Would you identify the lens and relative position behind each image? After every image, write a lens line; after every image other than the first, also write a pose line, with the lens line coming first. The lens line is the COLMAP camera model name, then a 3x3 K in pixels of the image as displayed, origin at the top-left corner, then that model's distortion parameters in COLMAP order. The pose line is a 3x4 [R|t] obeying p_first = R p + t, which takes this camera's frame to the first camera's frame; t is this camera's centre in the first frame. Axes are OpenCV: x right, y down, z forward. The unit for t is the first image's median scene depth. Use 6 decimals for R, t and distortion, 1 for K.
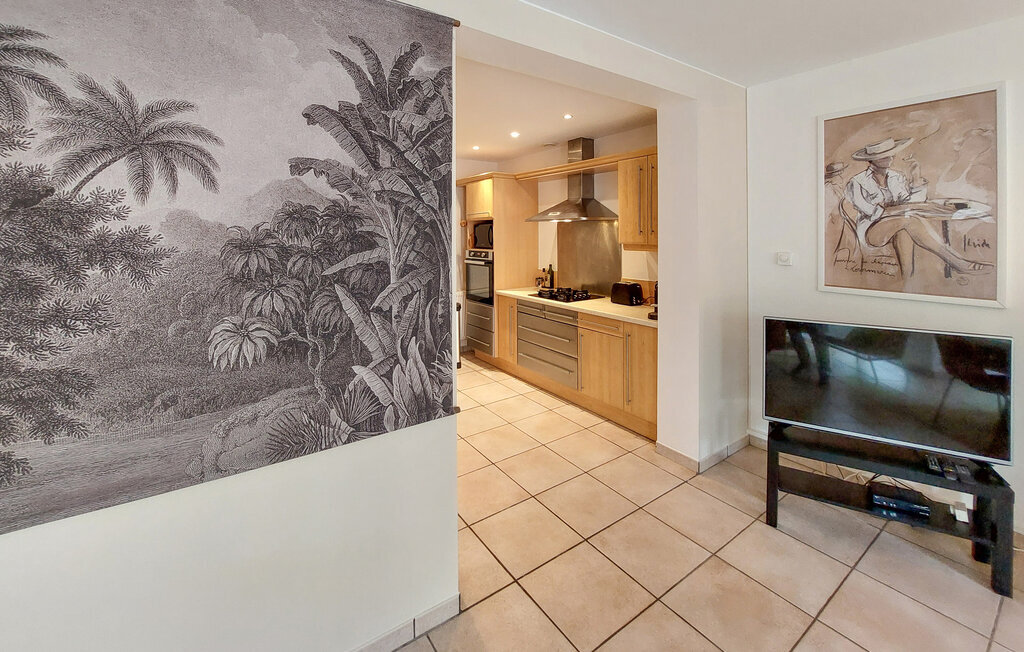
lens RADIAL K [[430.6, 0, 527.9], [0, 430.6, 235.4], [0, 0, 1]] dist [-0.017197, -0.001587]
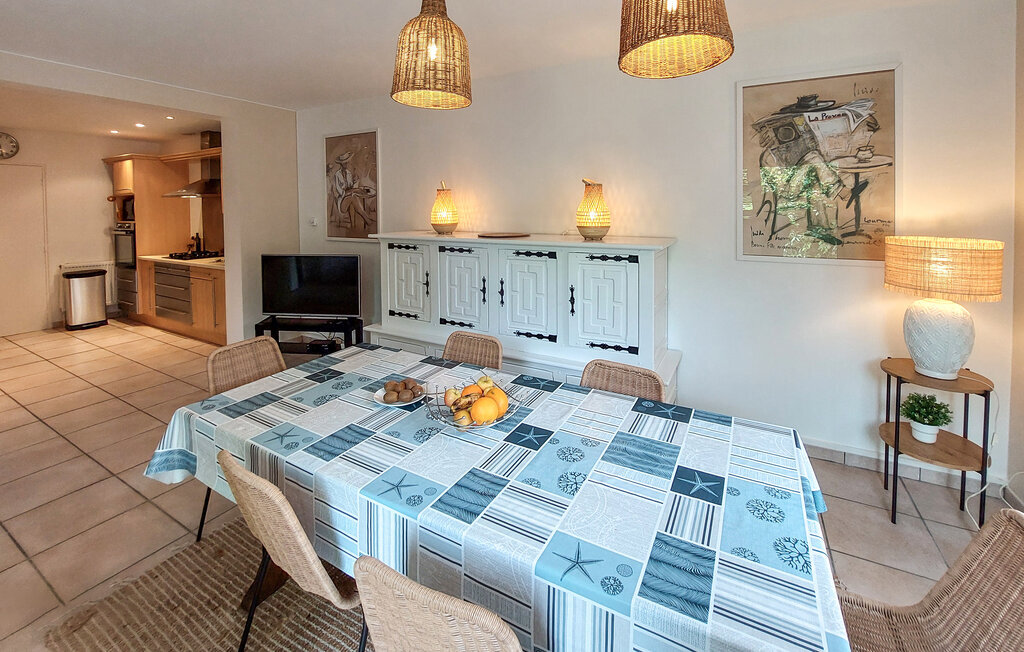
lens RADIAL K [[430.6, 0, 505.0], [0, 430.6, 213.9], [0, 0, 1]] dist [-0.017197, -0.001587]
pose [[0.906025, -0.010765, 0.423087, 1.034873], [0.006682, 0.999916, 0.011133, 0.023666], [-0.423171, -0.007259, 0.906021, -1.384907]]
